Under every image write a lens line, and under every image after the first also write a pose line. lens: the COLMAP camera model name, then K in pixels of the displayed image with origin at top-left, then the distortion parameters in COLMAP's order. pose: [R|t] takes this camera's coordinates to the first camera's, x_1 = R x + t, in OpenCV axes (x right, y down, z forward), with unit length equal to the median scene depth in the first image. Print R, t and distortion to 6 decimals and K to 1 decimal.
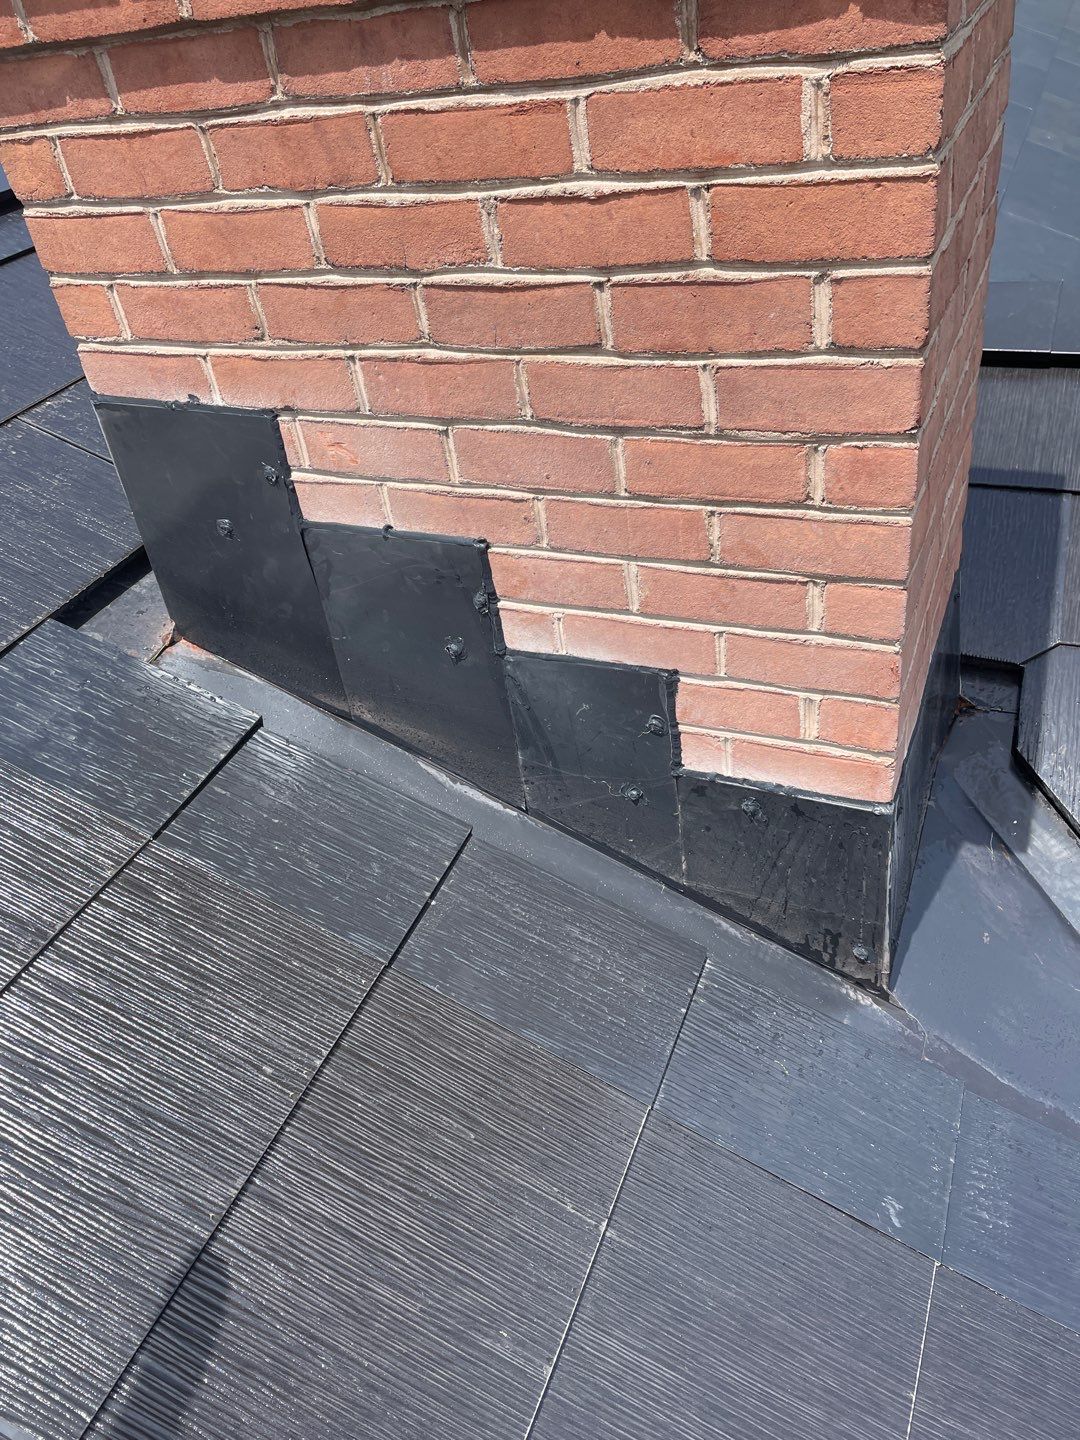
lens RADIAL K [[1054.4, 0, 536.9], [0, 1054.4, 723.9], [0, 0, 1]] dist [0.024930, -0.066352]
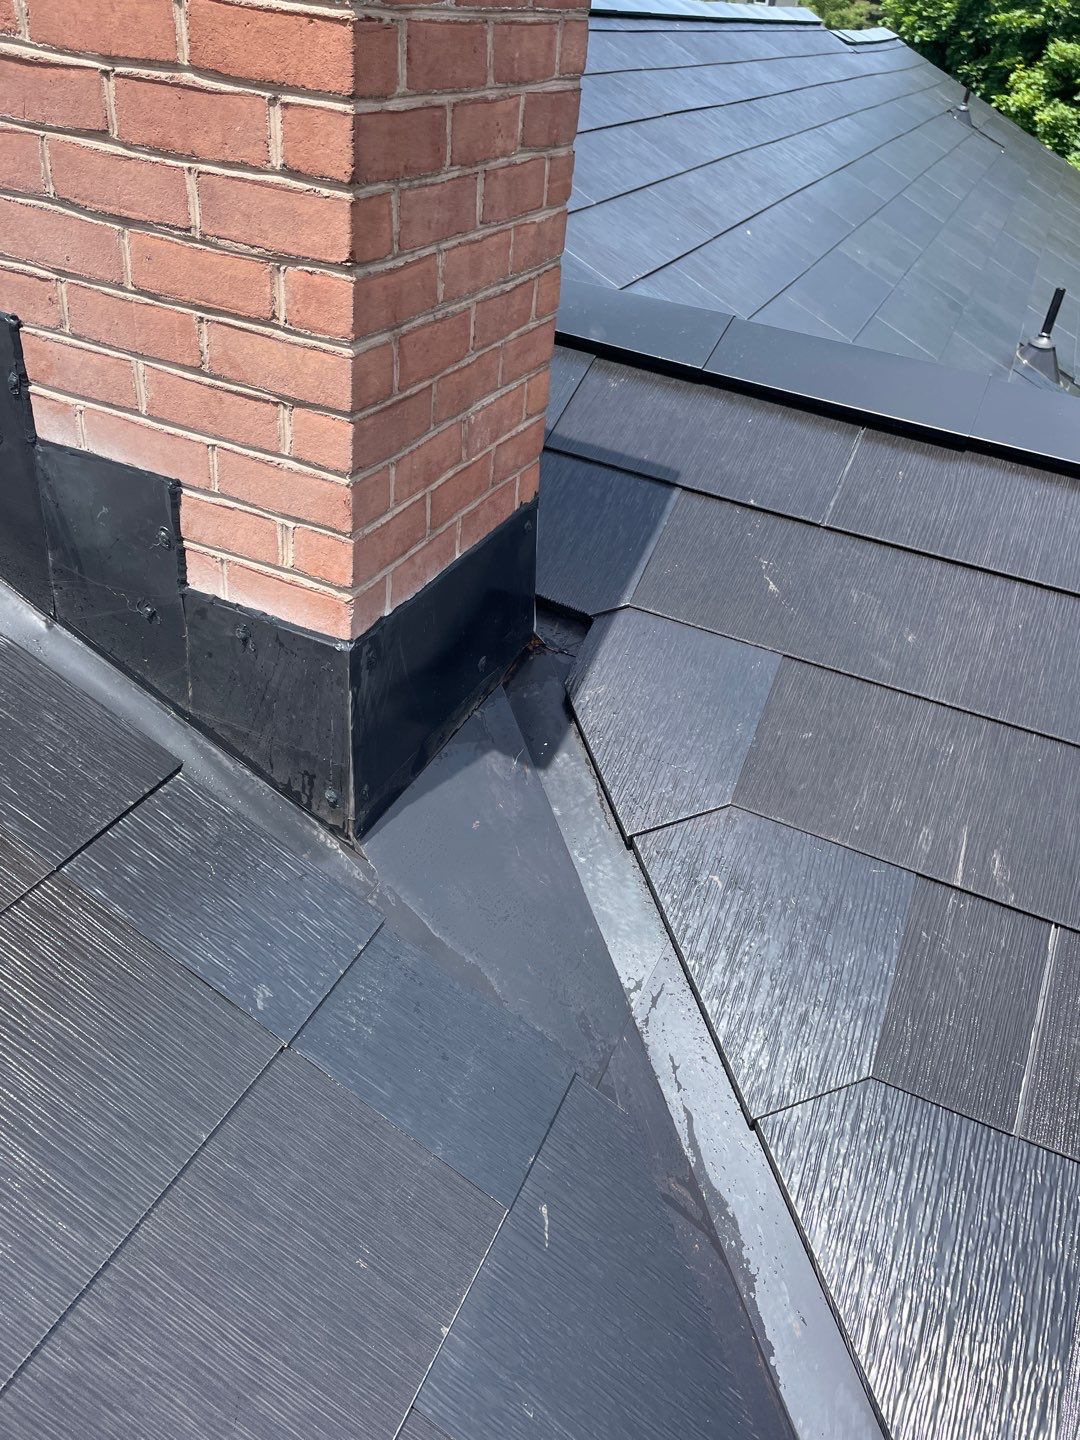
lens RADIAL K [[1054.4, 0, 545.7], [0, 1054.4, 730.7], [0, 0, 1]] dist [0.024930, -0.066352]
pose [[0.966465, 0.194735, 0.167401, 0.403028], [-0.189865, 0.980789, -0.044780, 0.195363], [-0.172906, 0.011494, 0.984871, -0.131203]]
